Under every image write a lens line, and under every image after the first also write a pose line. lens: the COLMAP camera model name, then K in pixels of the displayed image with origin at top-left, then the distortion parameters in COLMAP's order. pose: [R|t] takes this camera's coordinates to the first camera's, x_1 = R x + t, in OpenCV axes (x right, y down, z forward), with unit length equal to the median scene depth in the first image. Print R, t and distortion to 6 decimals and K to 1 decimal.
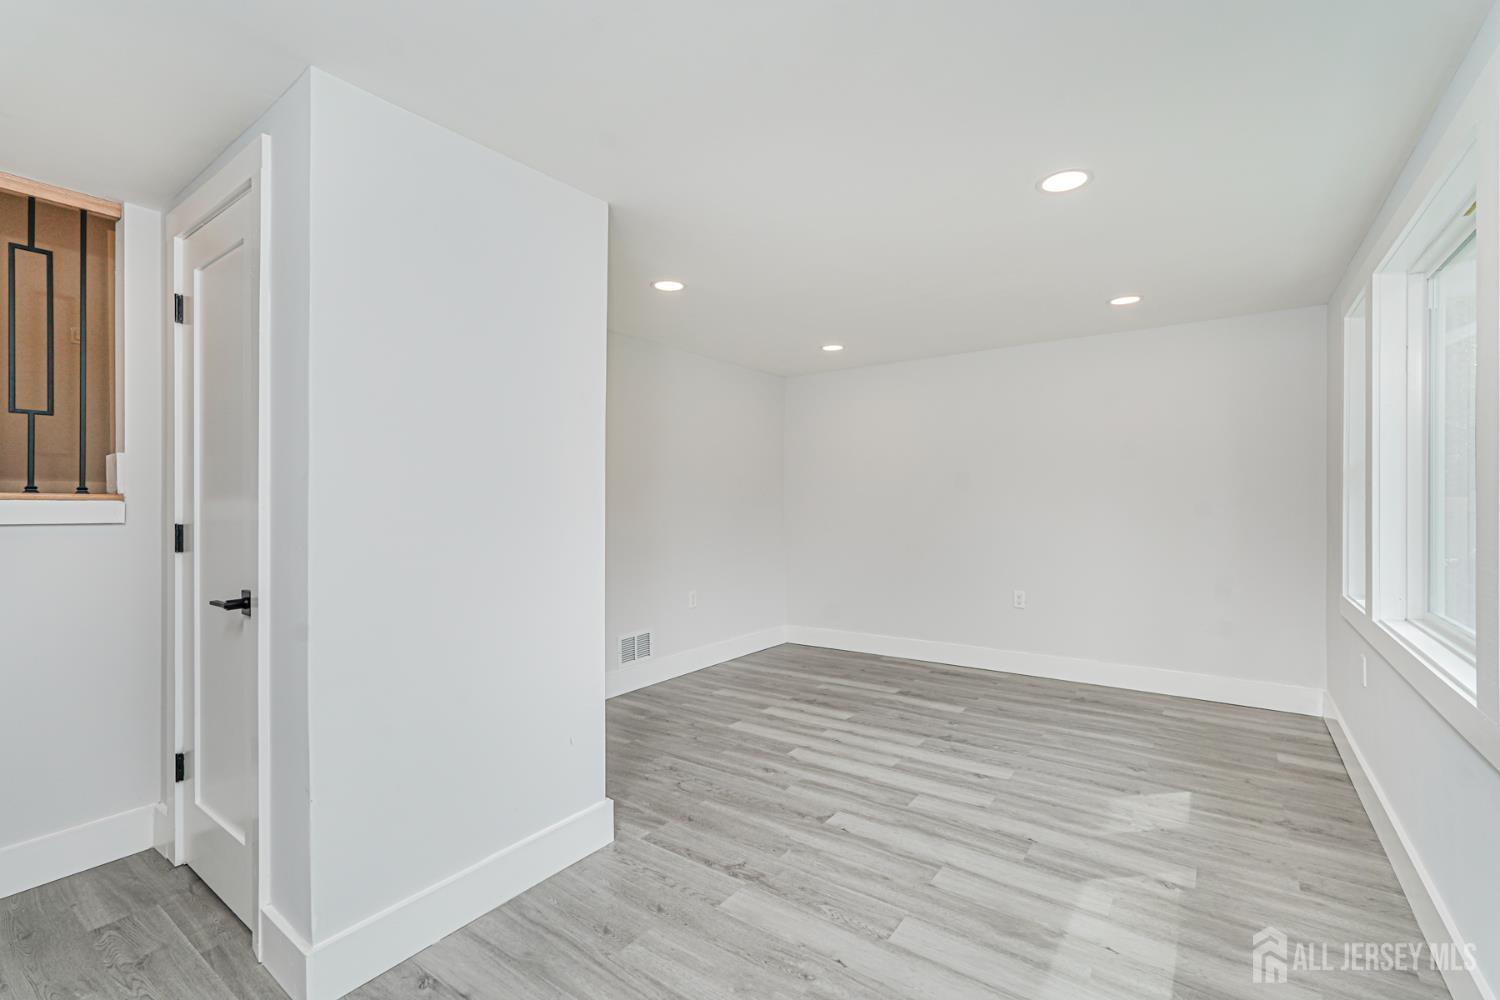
lens RADIAL K [[666.6, 0, 738.5], [0, 666.6, 501.8], [0, 0, 1]] dist [-0.005362, 0.001294]
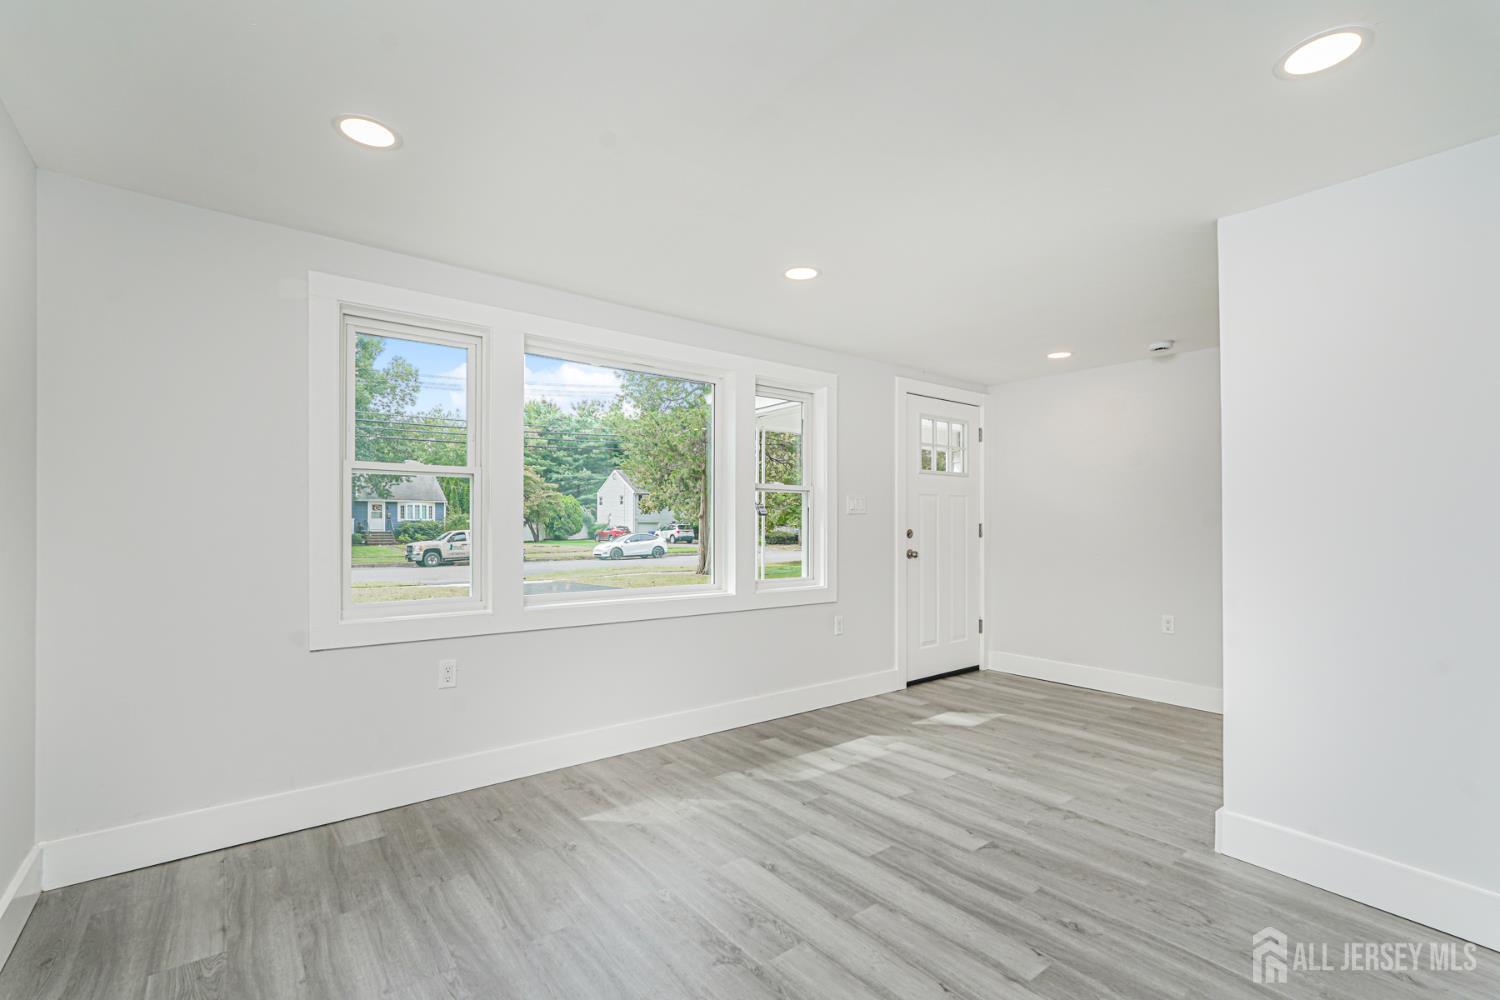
lens RADIAL K [[663.8, 0, 752.5], [0, 663.8, 502.8], [0, 0, 1]] dist [-0.011198, 0.004412]
pose [[-0.965773, 0.009061, 0.259231, 0.193317], [0.000812, 0.999490, -0.031909, 0.015608], [-0.259389, -0.030607, -0.965288, 1.880101]]
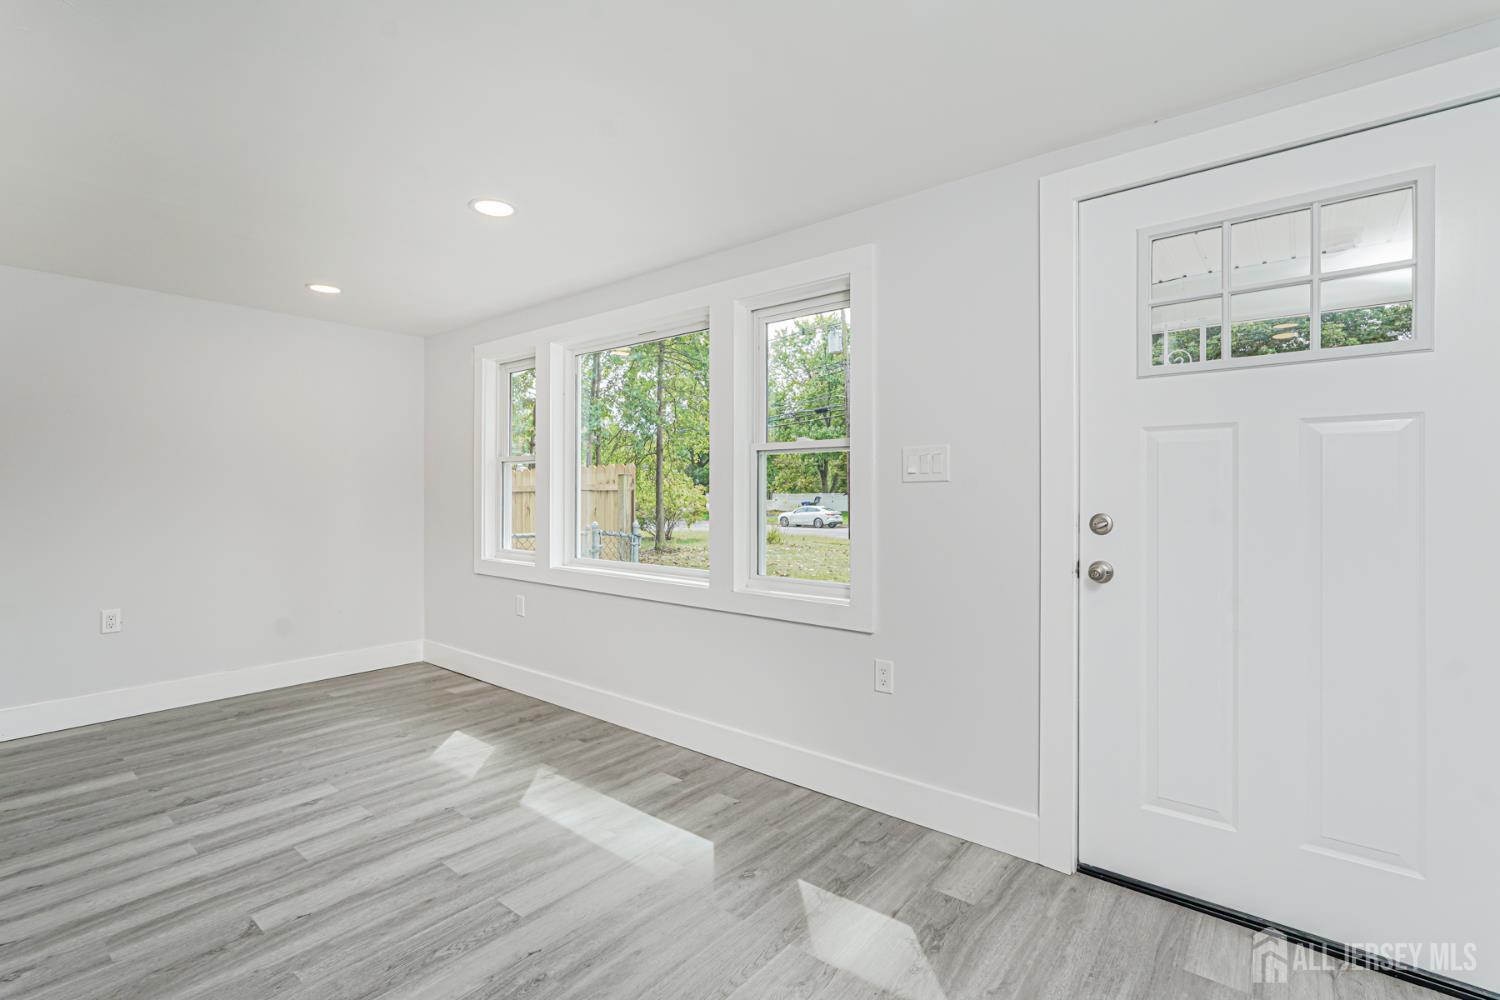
lens RADIAL K [[676.7, 0, 763.0], [0, 676.7, 499.2], [0, 0, 1]] dist [-0.001056, 0.002039]
pose [[0.037893, -0.002315, 0.999279, -0.534758], [-0.000003, 0.999997, 0.002316, 0.012318], [-0.999282, -0.000091, 0.037893, 0.399135]]
